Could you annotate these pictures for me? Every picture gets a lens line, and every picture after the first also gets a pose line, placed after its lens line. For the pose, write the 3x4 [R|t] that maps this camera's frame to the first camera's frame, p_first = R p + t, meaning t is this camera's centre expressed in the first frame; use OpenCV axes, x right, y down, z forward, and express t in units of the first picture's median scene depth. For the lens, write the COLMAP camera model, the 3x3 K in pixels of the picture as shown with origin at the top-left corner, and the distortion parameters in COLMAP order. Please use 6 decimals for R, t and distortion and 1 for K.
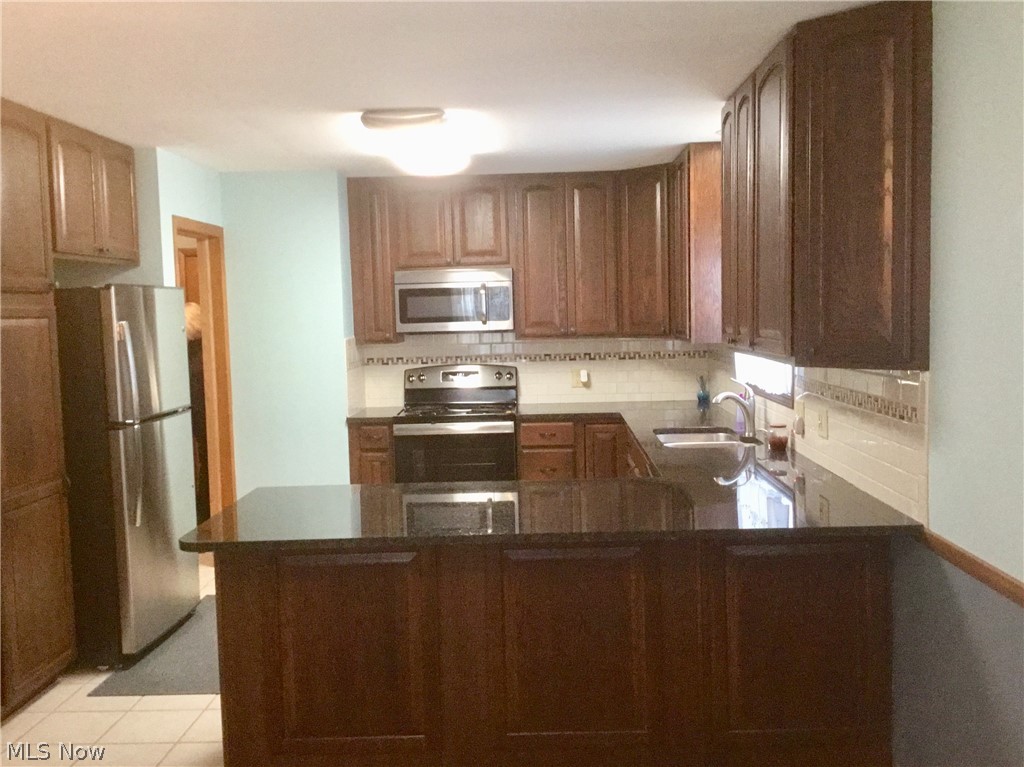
lens RADIAL K [[1024.5, 0, 512.0], [0, 1024.5, 383.5], [0, 0, 1]] dist [0.015770, -0.002086]
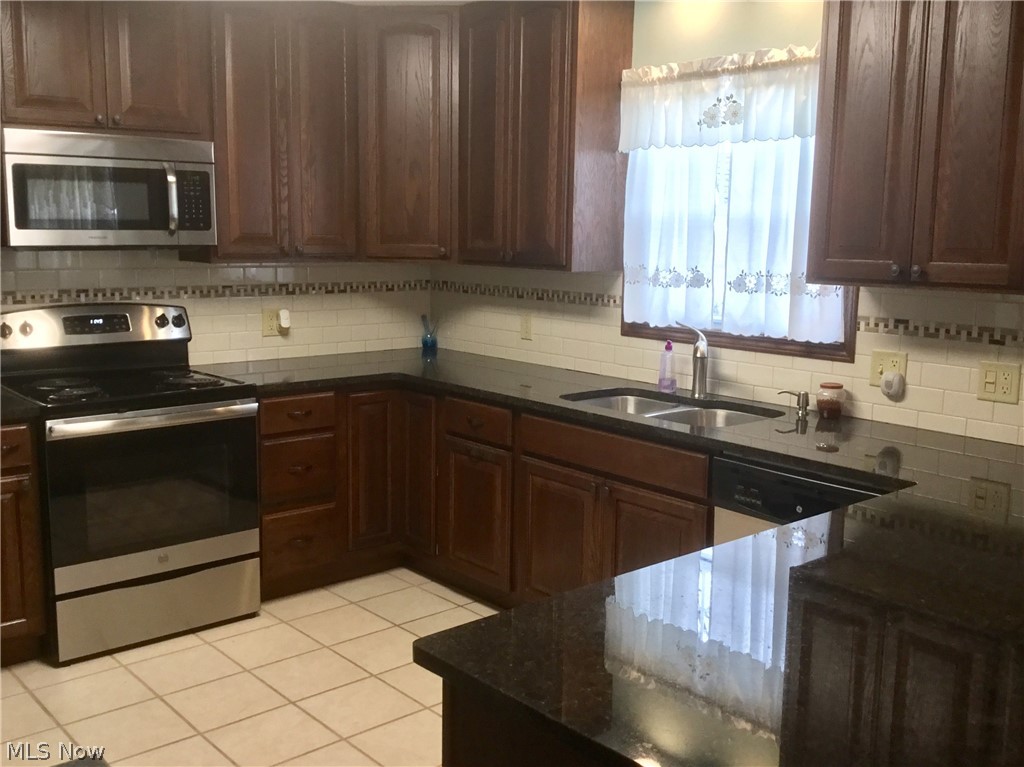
lens RADIAL K [[1024.5, 0, 512.0], [0, 1024.5, 383.5], [0, 0, 1]] dist [0.015770, -0.002086]
pose [[0.731807, -0.067893, 0.678122, -0.289380], [0.018281, 0.996623, 0.080053, -0.016718], [-0.681267, -0.046186, 0.730576, 0.432034]]
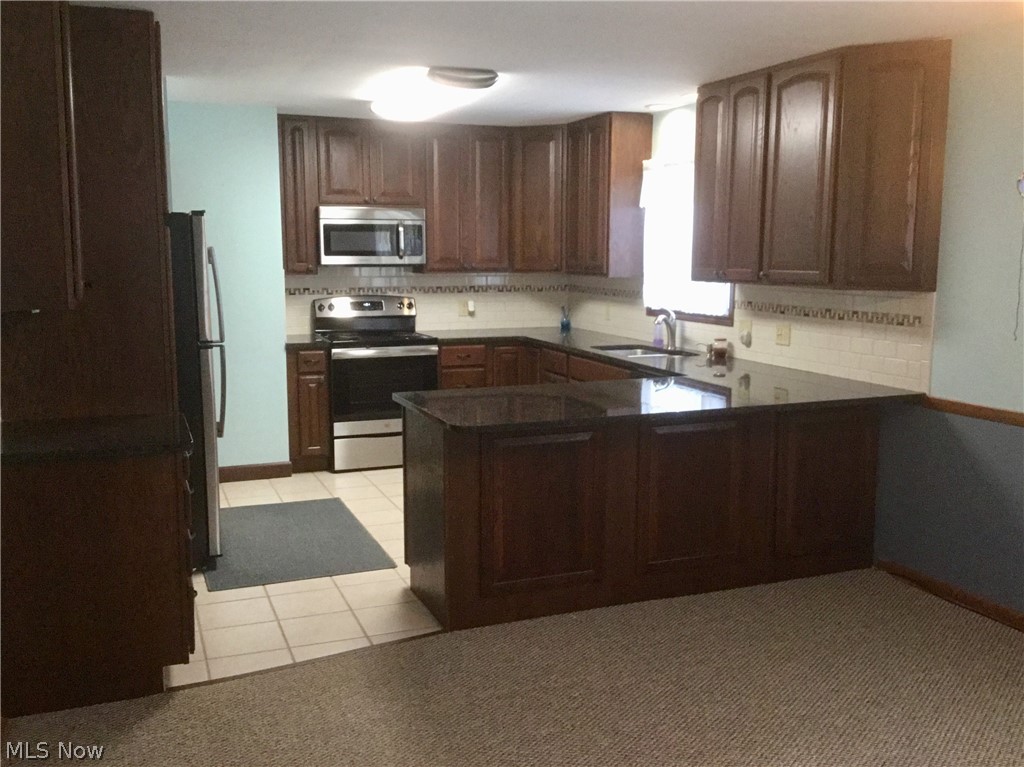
lens RADIAL K [[1025.9, 0, 512.0], [0, 1025.9, 383.5], [0, 0, 1]] dist [0.119436, 0.002363]
pose [[0.919711, -0.027681, 0.391619, -0.358853], [0.005589, 0.998333, 0.057440, 0.014202], [-0.392556, -0.050639, 0.918333, -0.085487]]
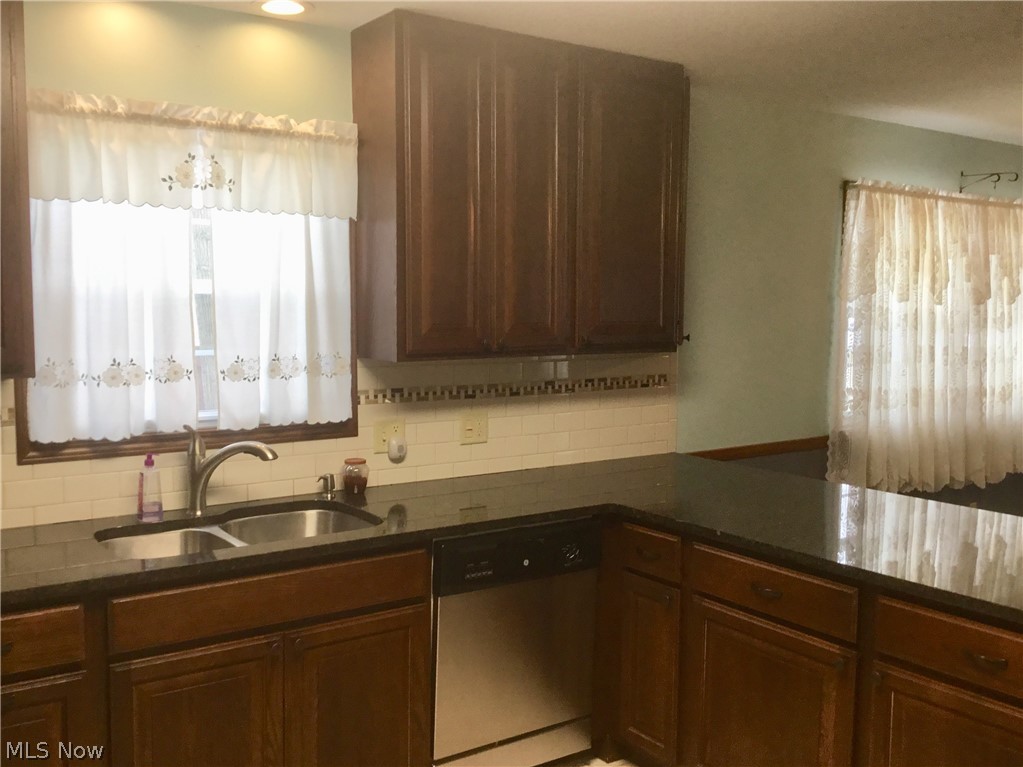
lens RADIAL K [[927.8, 0, 511.5], [0, 927.8, 383.5], [0, 0, 1]] dist [0.006497, -0.001860]
pose [[-0.585623, -0.036791, 0.809748, -0.249089], [0.076885, 0.991944, 0.100674, -0.052411], [-0.806929, 0.121215, -0.578077, 0.907585]]
